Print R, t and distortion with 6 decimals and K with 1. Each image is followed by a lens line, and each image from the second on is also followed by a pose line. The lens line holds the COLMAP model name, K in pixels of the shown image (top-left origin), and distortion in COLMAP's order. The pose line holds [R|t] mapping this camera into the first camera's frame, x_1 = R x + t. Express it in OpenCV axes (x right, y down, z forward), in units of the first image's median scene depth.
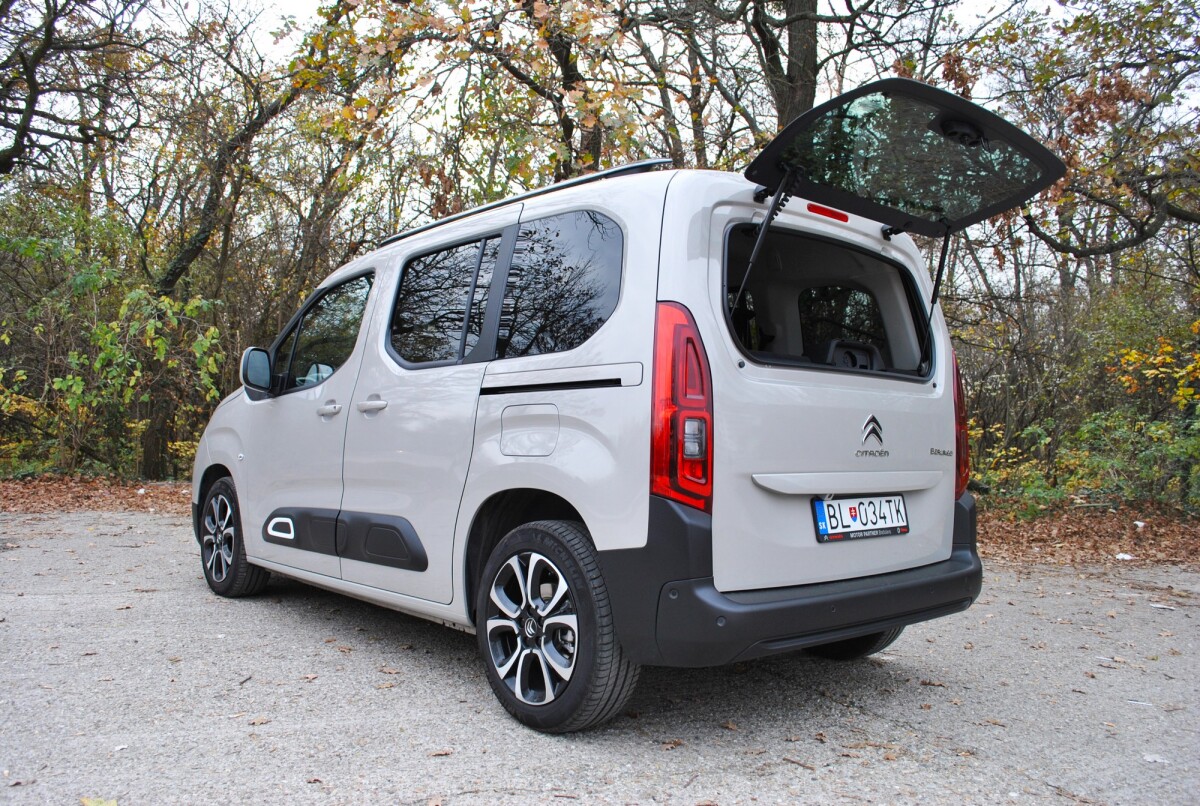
lens RADIAL K [[1007.8, 0, 602.8], [0, 1007.8, 402.9], [0, 0, 1]] dist [-0.080923, 0.008996]
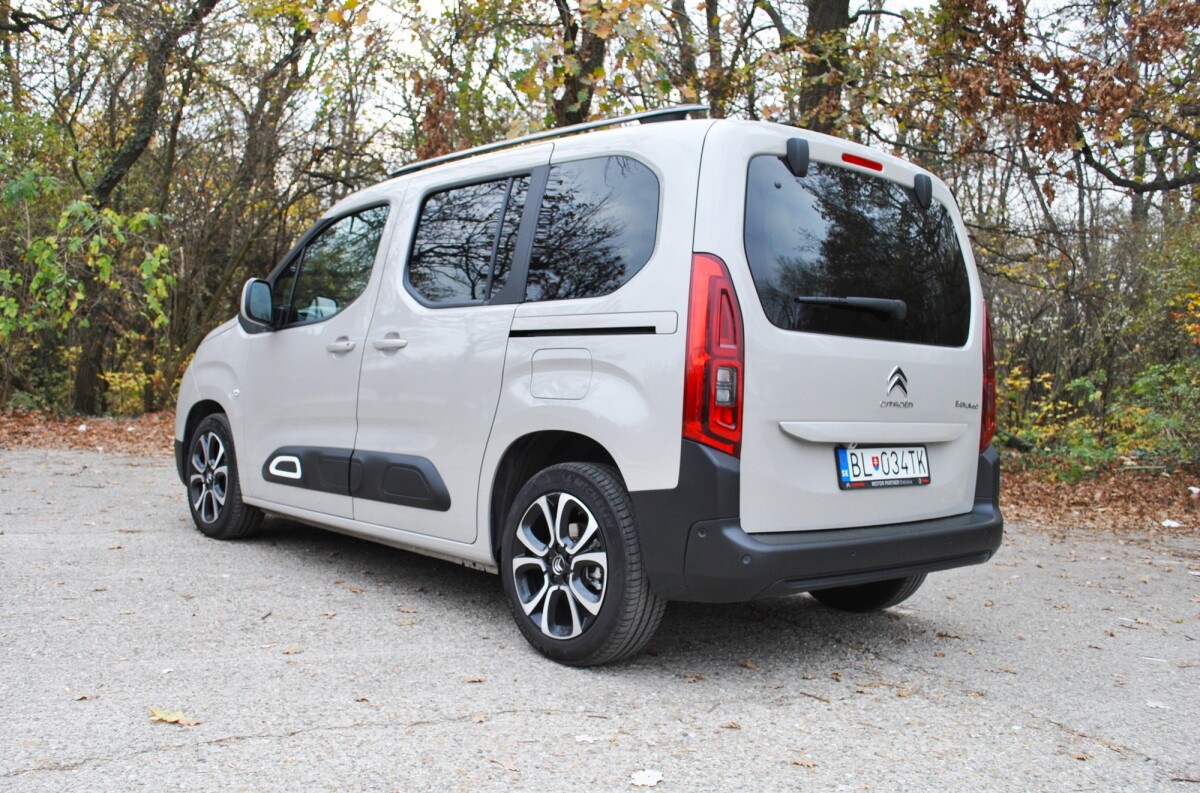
lens RADIAL K [[1184.0, 0, 576.8], [0, 1184.0, 427.8], [0, 0, 1]] dist [-0.060336, -0.003927]
pose [[0.999713, 0.023092, -0.006399, -0.047052], [-0.022527, 0.996735, 0.077531, -0.011435], [0.008168, -0.077364, 0.996969, -0.196070]]
